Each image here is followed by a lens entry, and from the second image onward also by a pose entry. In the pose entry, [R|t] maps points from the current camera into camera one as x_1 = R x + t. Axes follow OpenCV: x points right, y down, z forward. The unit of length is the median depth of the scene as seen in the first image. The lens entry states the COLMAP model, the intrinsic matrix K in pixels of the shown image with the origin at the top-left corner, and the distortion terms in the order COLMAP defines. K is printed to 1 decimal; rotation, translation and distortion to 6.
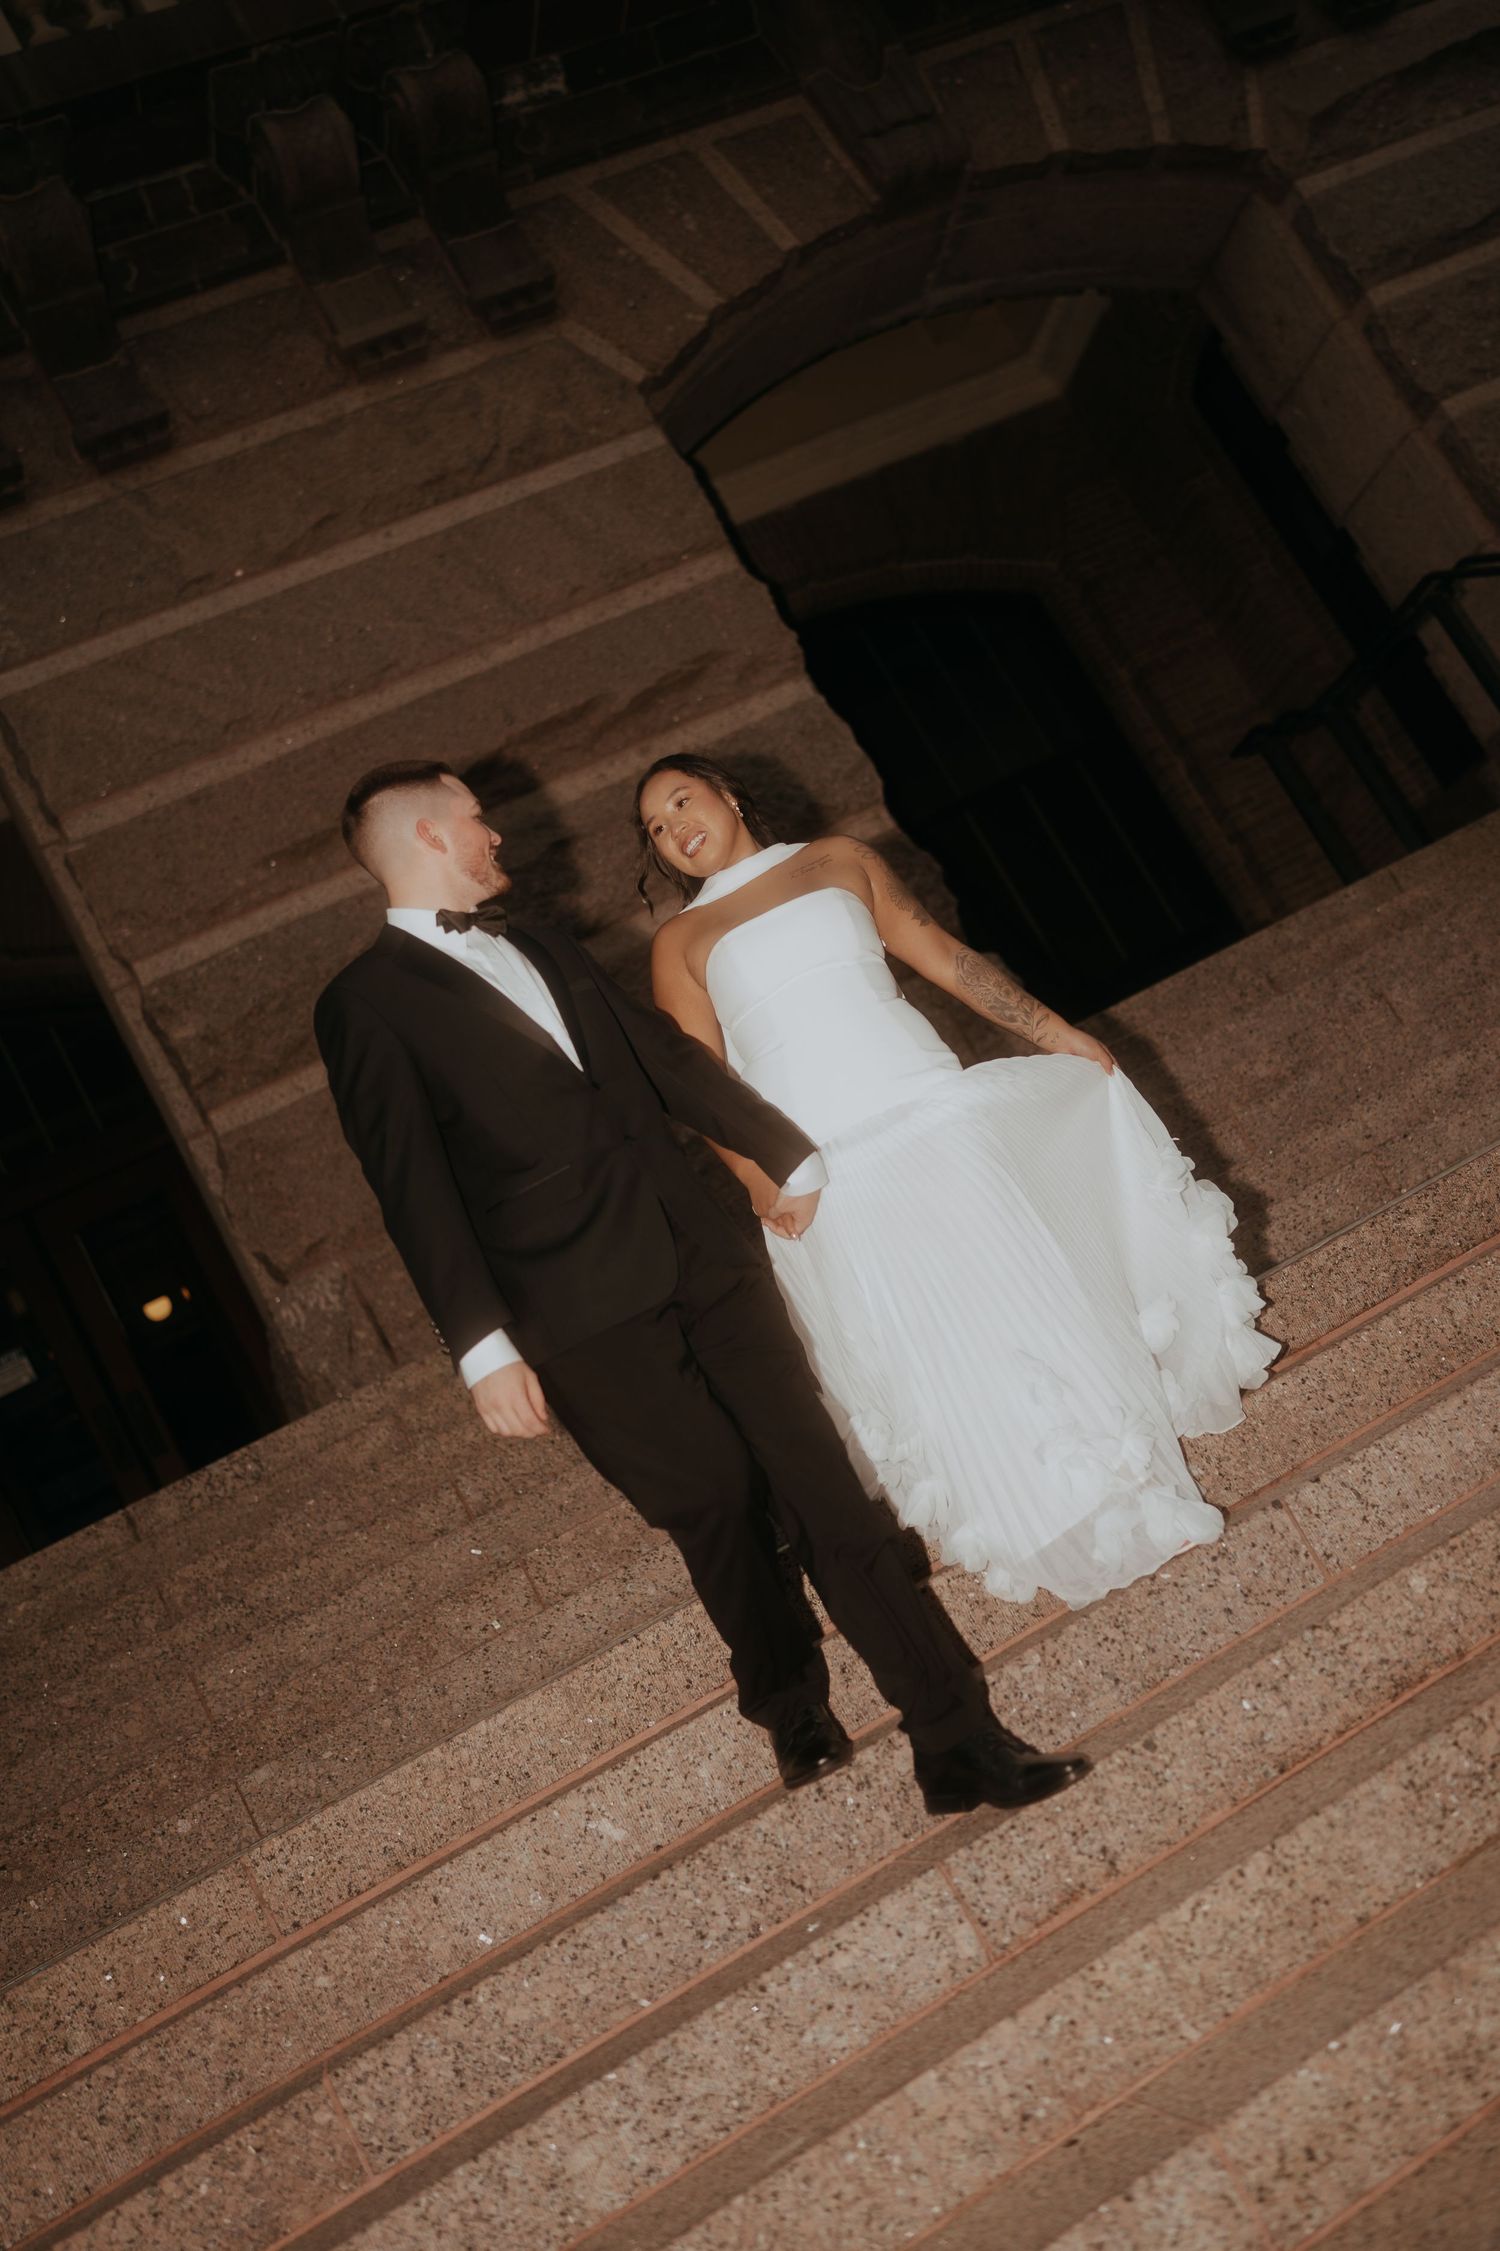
lens RADIAL K [[2394.5, 0, 823.8], [0, 2394.5, 993.4], [0, 0, 1]] dist [-0.011564, 0.014649]
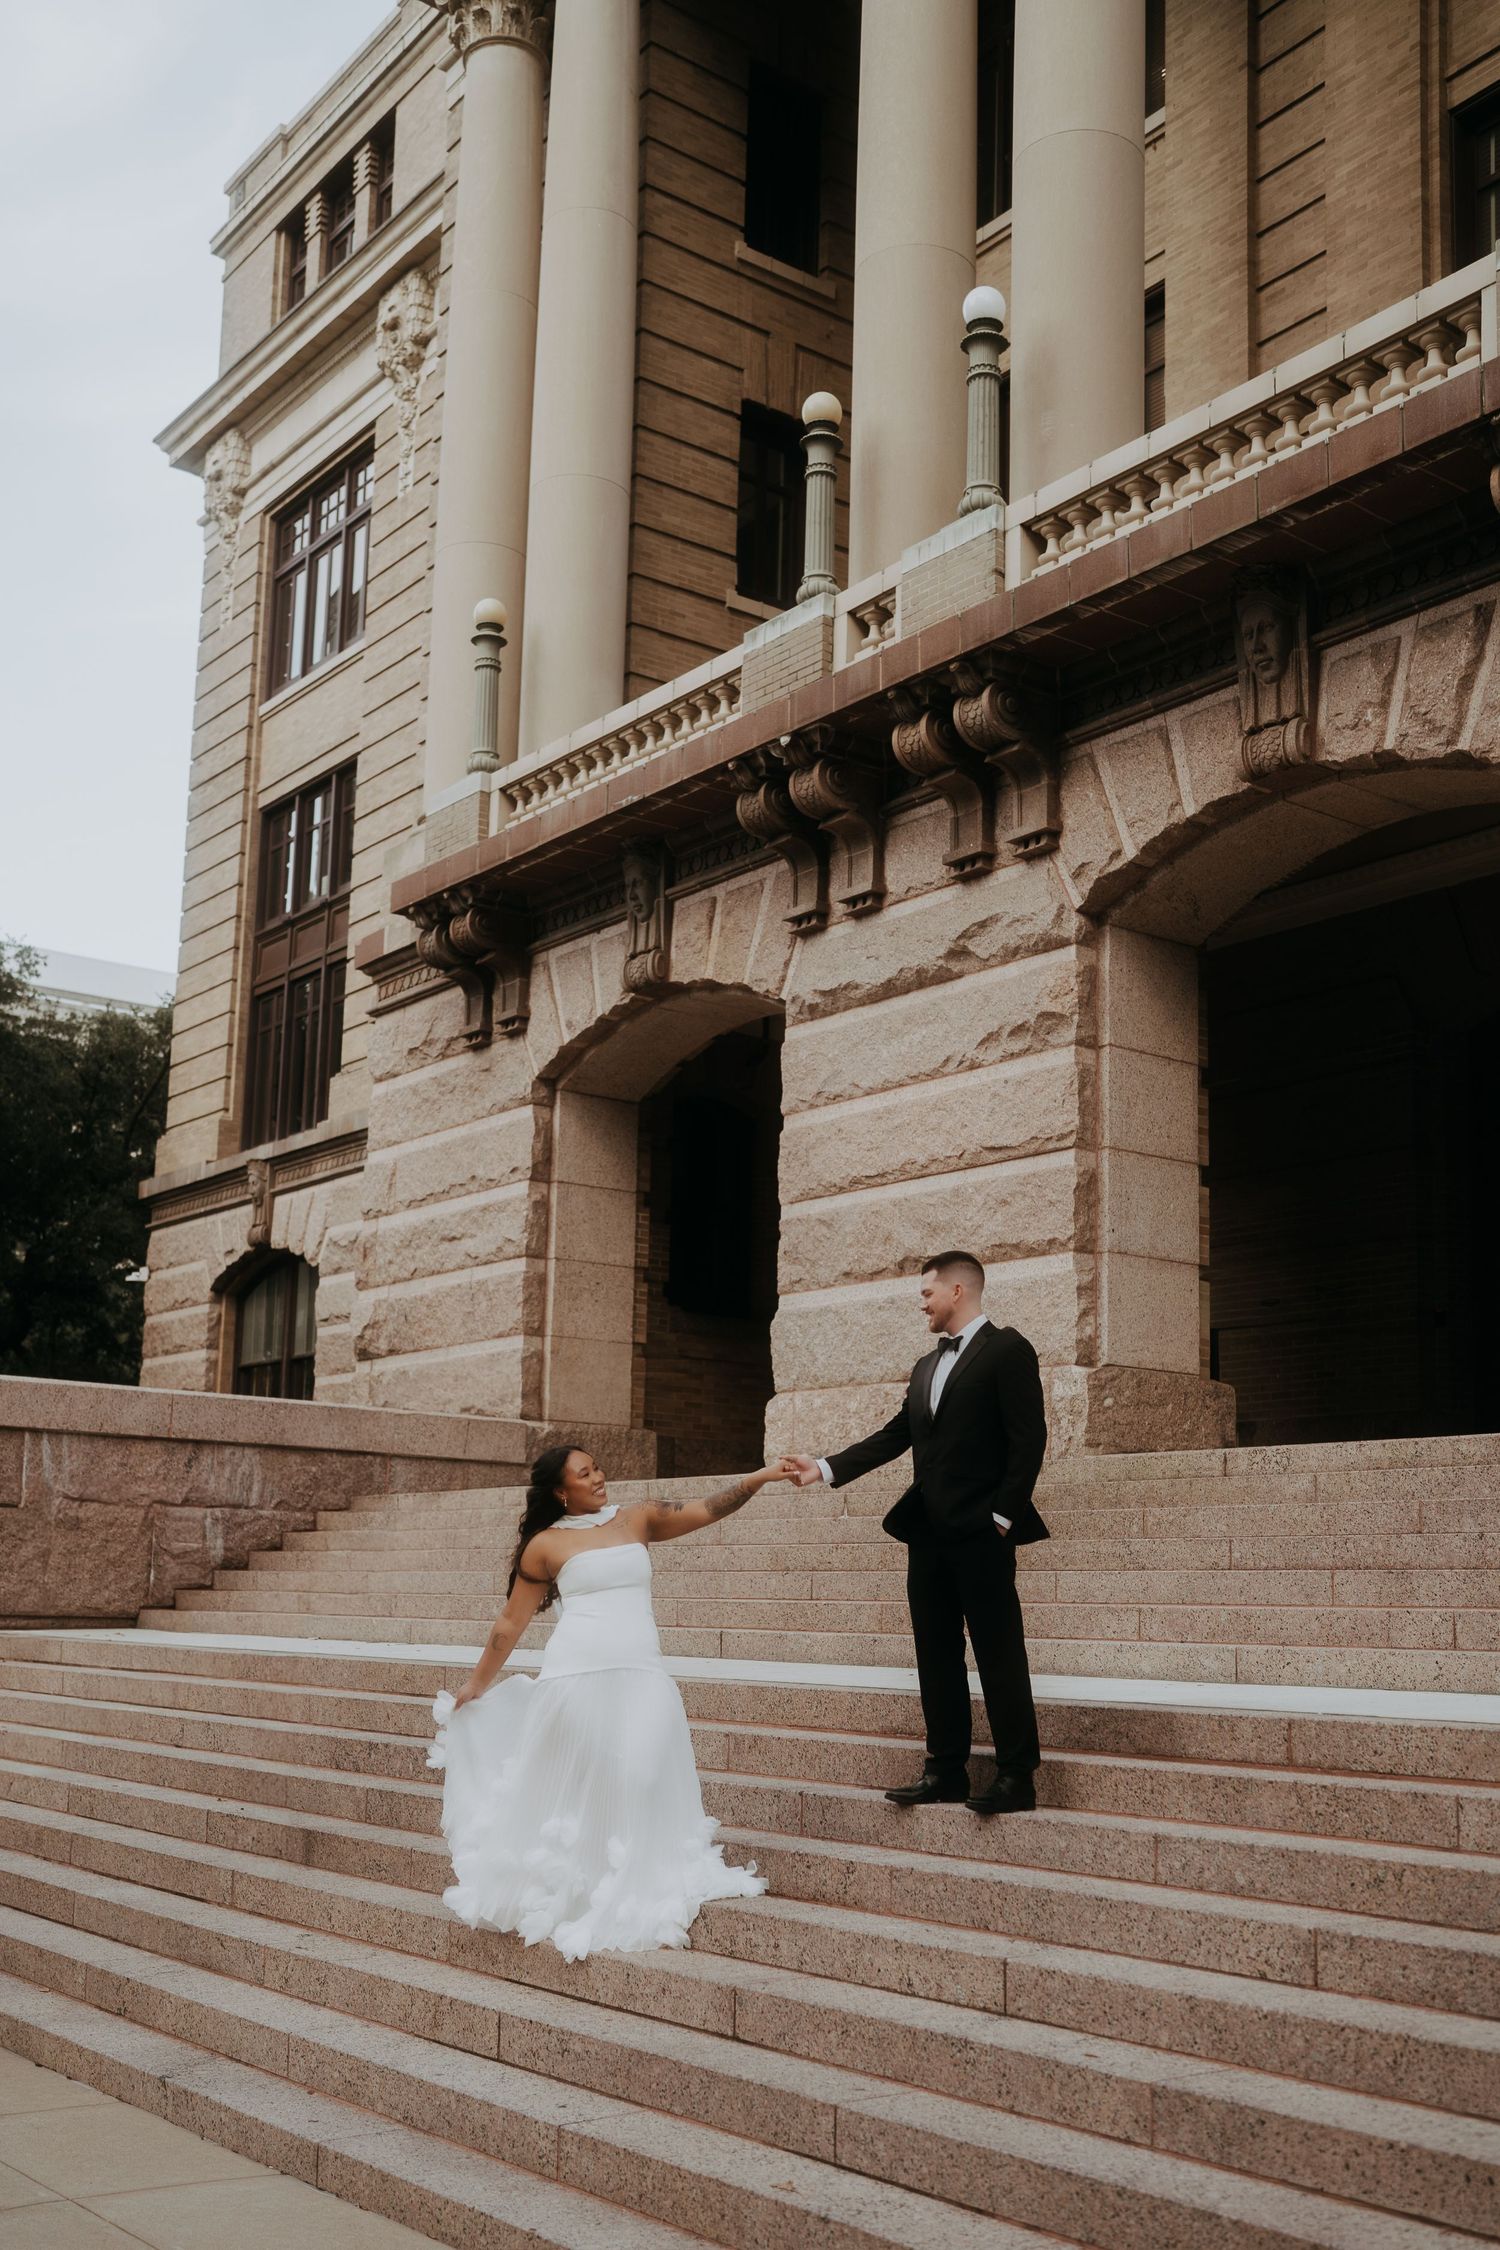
lens RADIAL K [[2367.1, 0, 754.0], [0, 2367.1, 1230.8], [0, 0, 1]] dist [-0.050841, 0.154195]
pose [[0.356222, 0.363099, -0.860967, 0.649482], [-0.000604, 0.921500, 0.388378, -0.385577], [0.934401, -0.137829, 0.328478, 0.115918]]
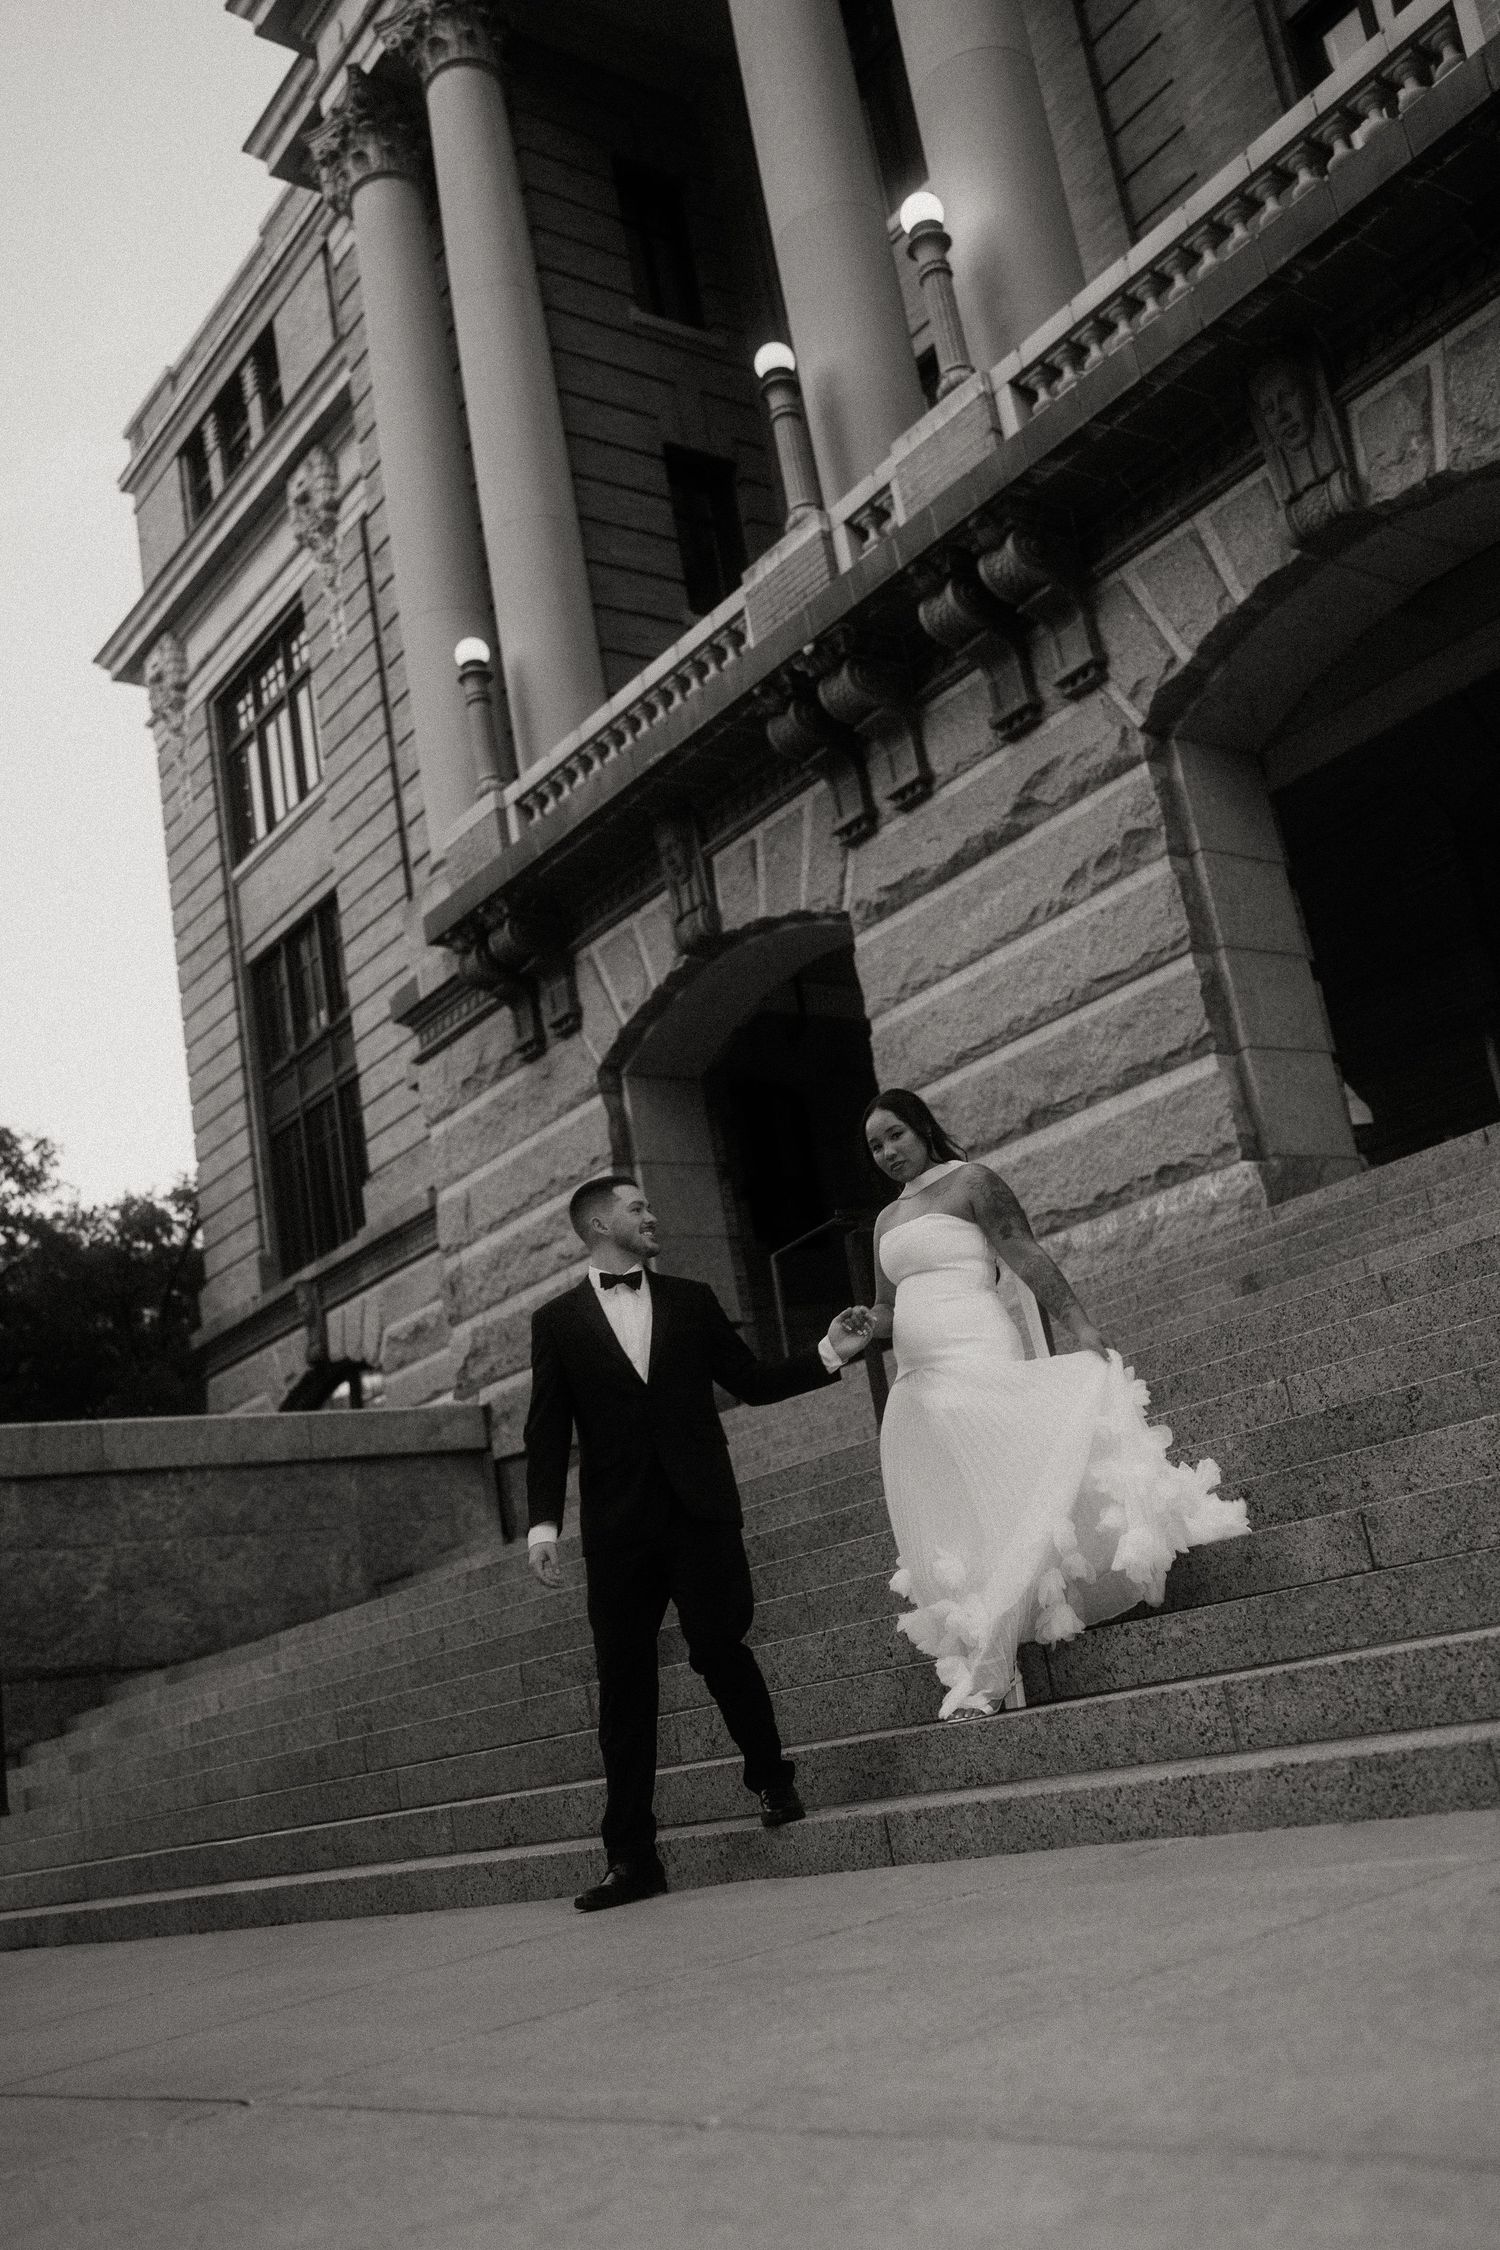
lens RADIAL K [[2152.4, 0, 750.0], [0, 2152.4, 1125.0], [0, 0, 1]] dist [-0.048750, 0.153143]
pose [[0.432804, 0.186307, -0.882026, 0.508892], [0.162315, 0.946316, 0.279534, -0.178141], [0.886755, -0.264149, 0.379329, 0.020899]]
